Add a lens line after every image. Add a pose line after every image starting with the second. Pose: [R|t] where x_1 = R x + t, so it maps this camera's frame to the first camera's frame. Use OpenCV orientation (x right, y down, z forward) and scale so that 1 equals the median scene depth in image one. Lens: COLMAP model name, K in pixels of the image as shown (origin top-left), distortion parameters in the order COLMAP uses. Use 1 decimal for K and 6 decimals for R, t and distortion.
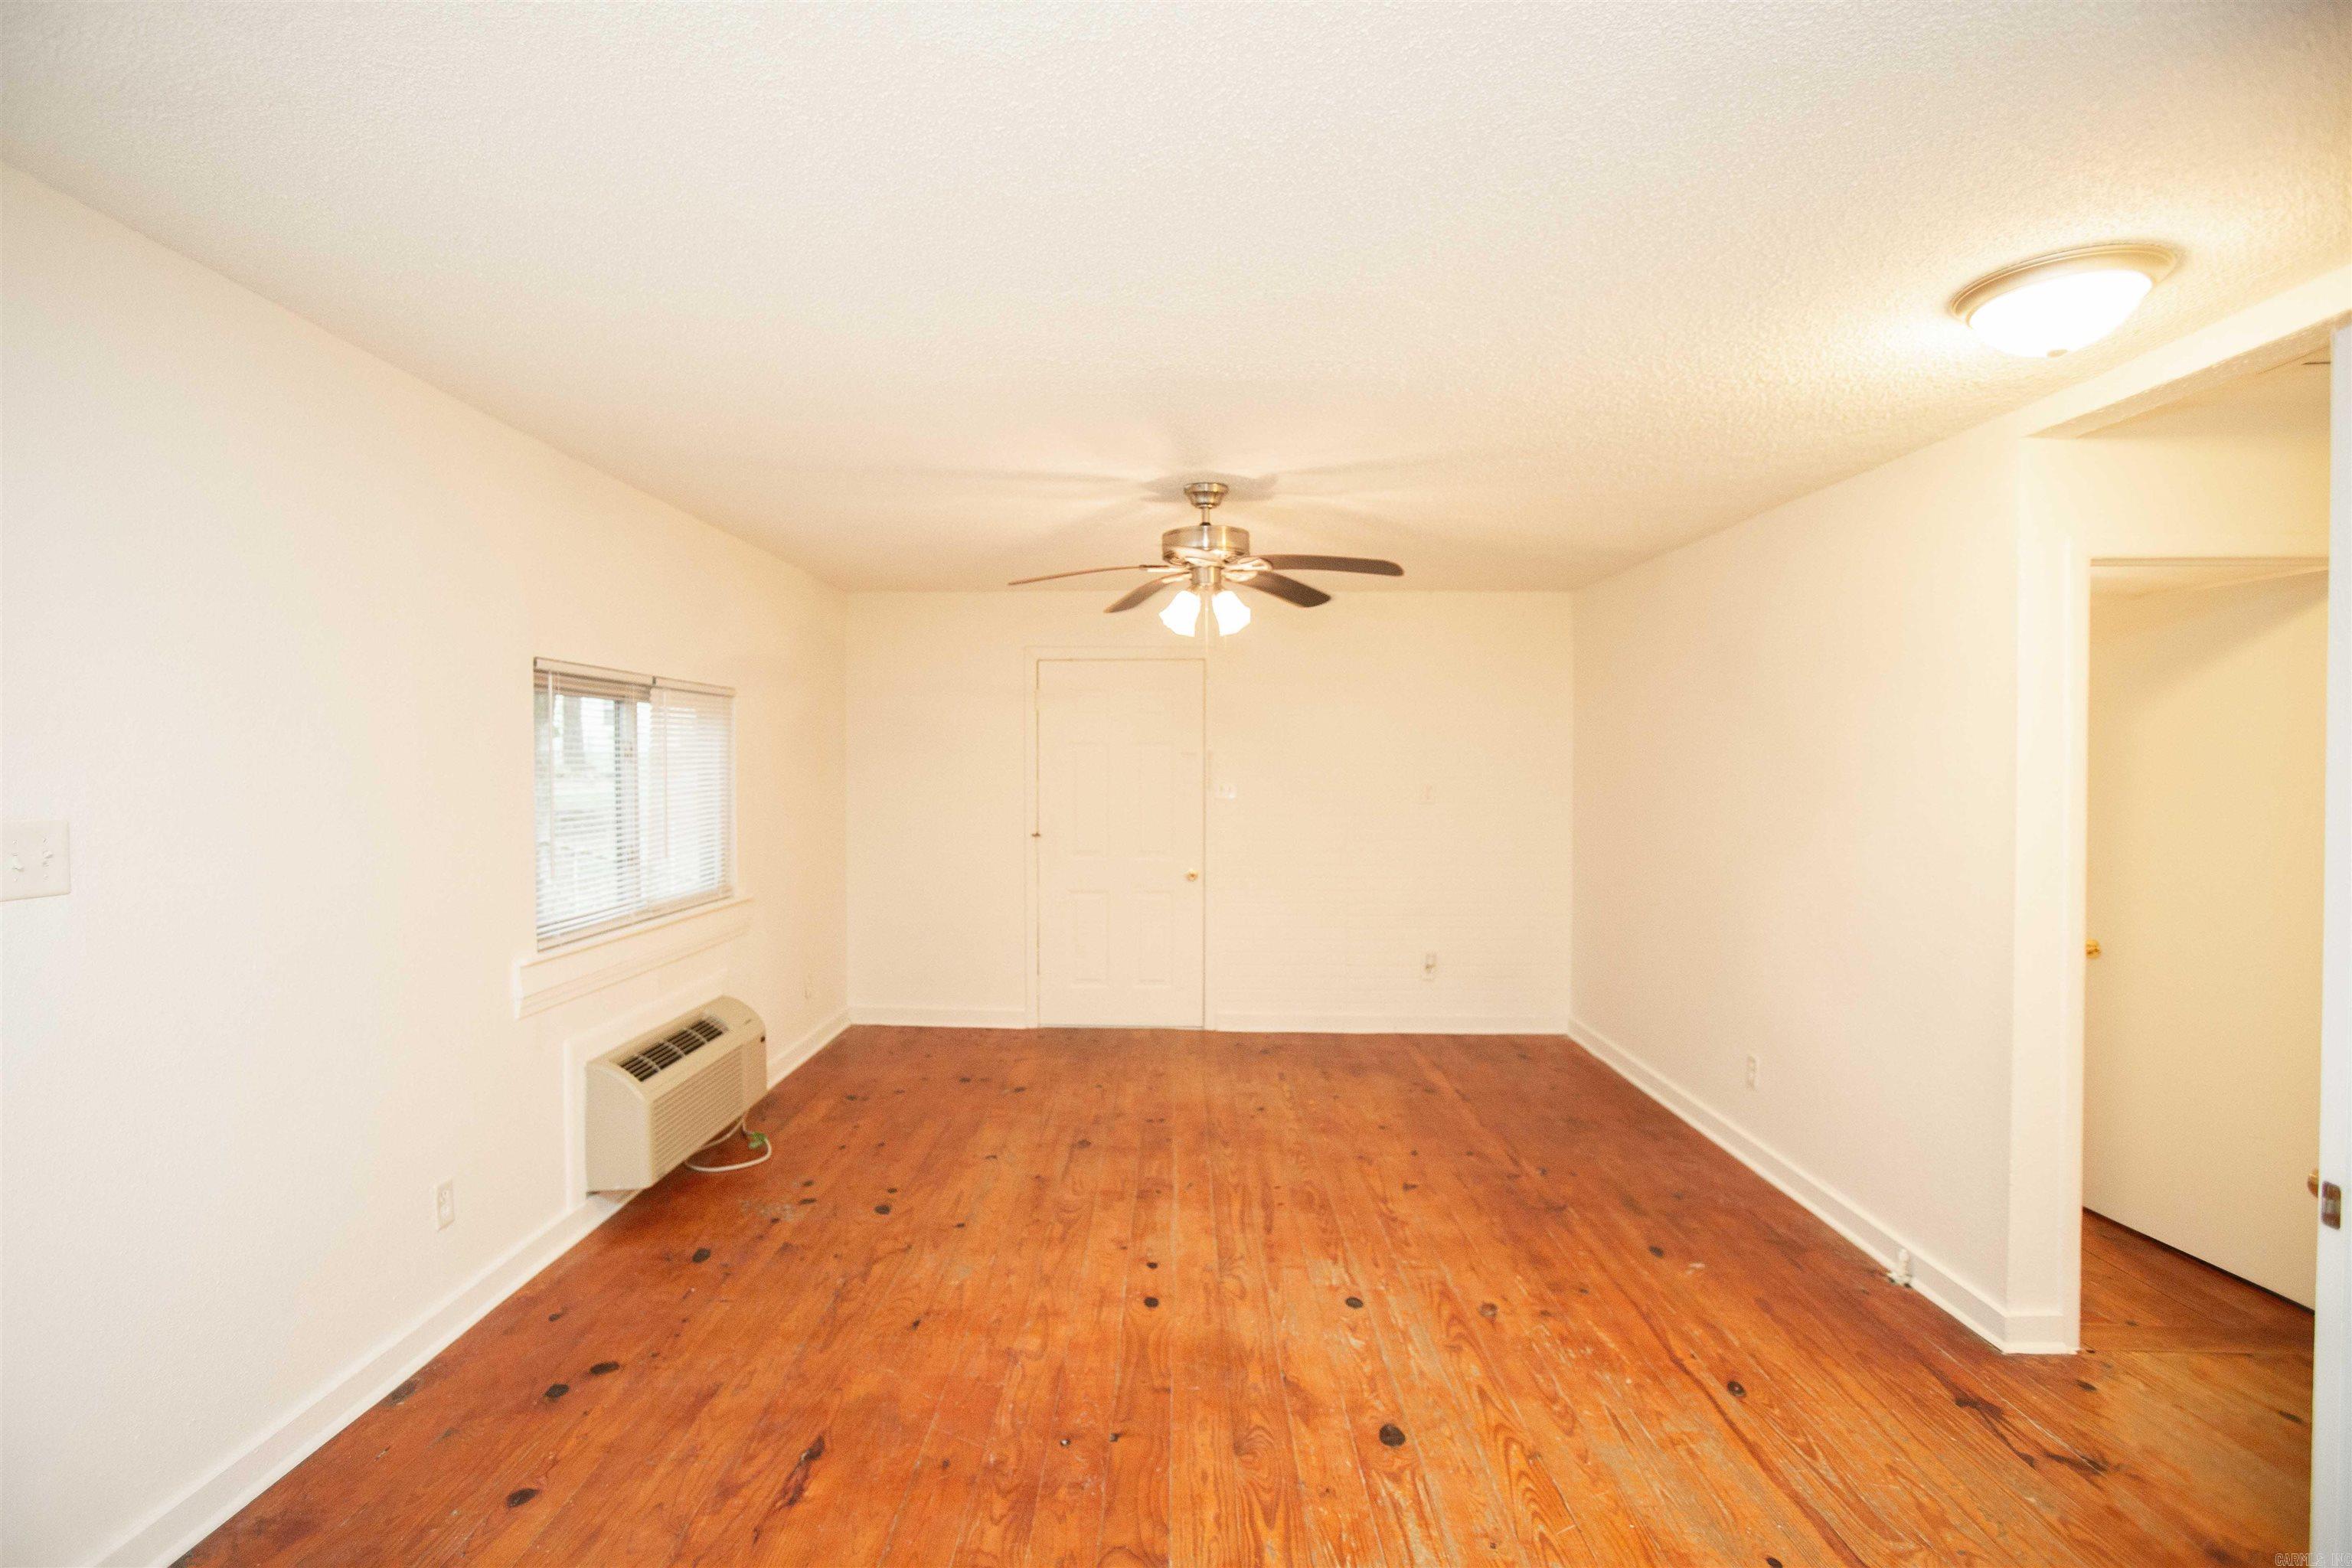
lens RADIAL K [[1131.5, 0, 1155.5], [0, 1131.5, 769.9], [0, 0, 1]] dist [-0.039200, 0.009292]
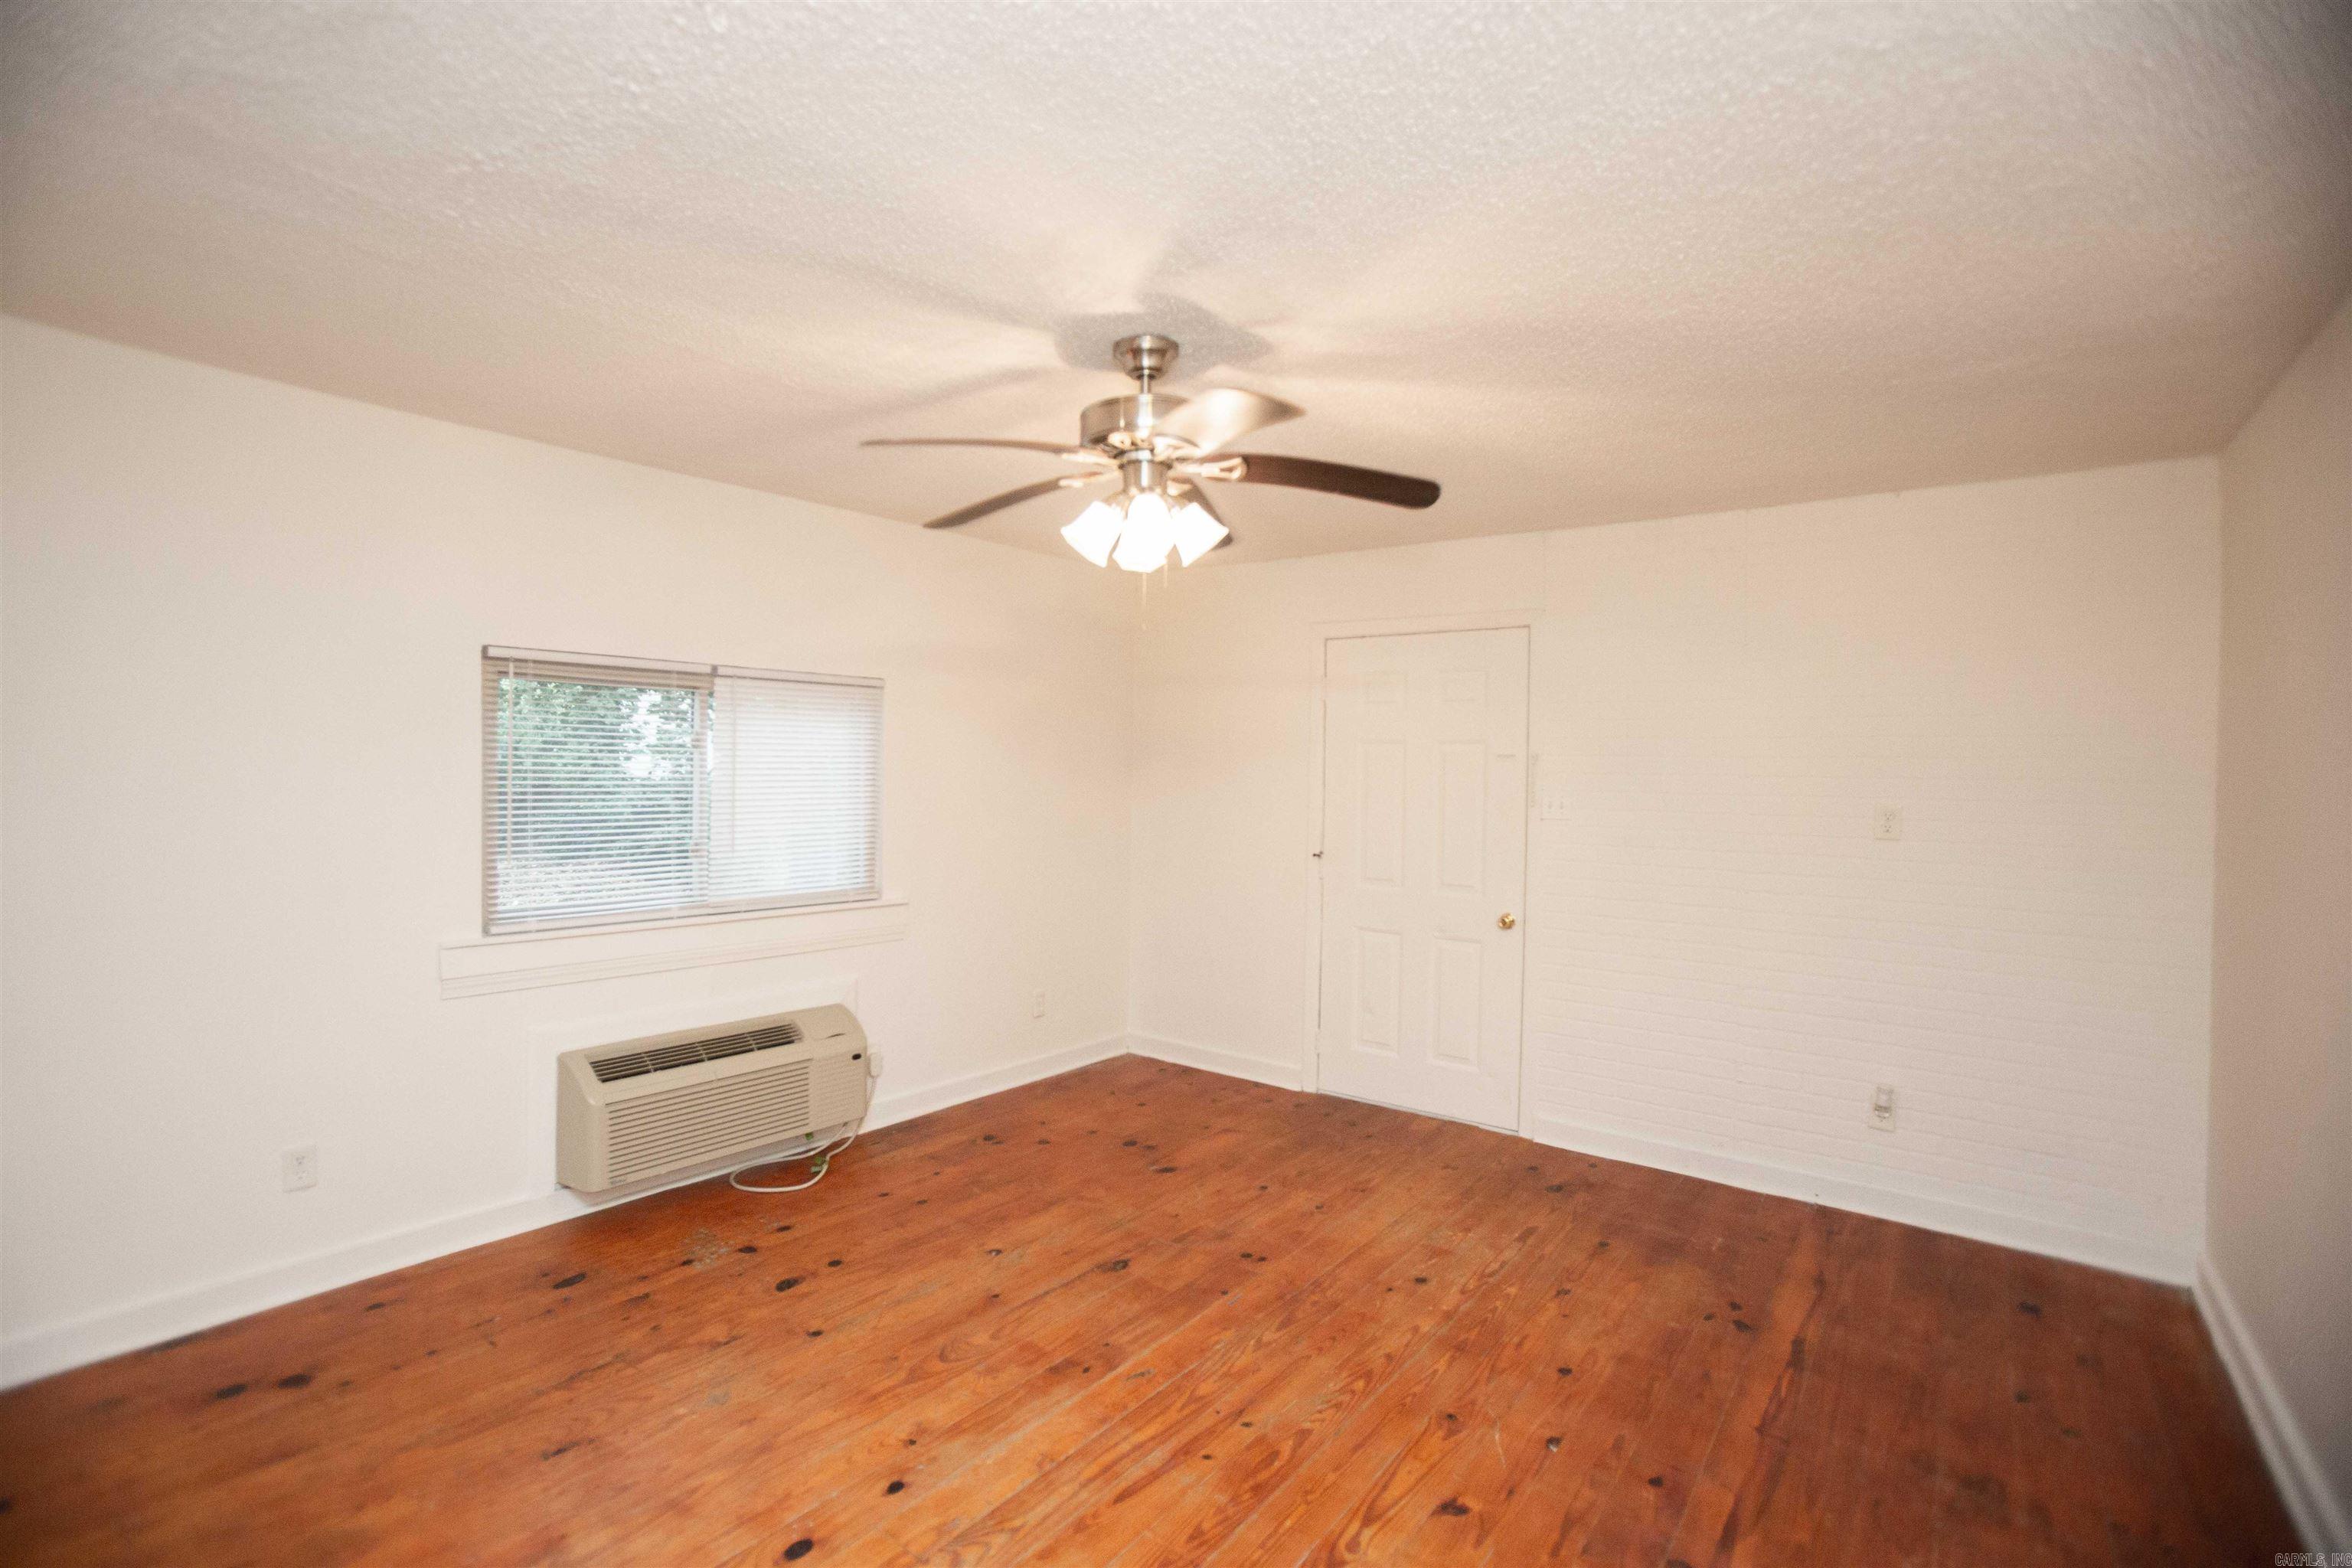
lens RADIAL K [[1099.4, 0, 1150.8], [0, 1099.4, 785.4], [0, 0, 1]] dist [-0.060440, 0.024840]
pose [[0.803445, 0.020396, -0.595029, 0.465398], [-0.019043, 0.999782, 0.008558, 0.005964], [0.595074, 0.004455, 0.803659, 0.526553]]
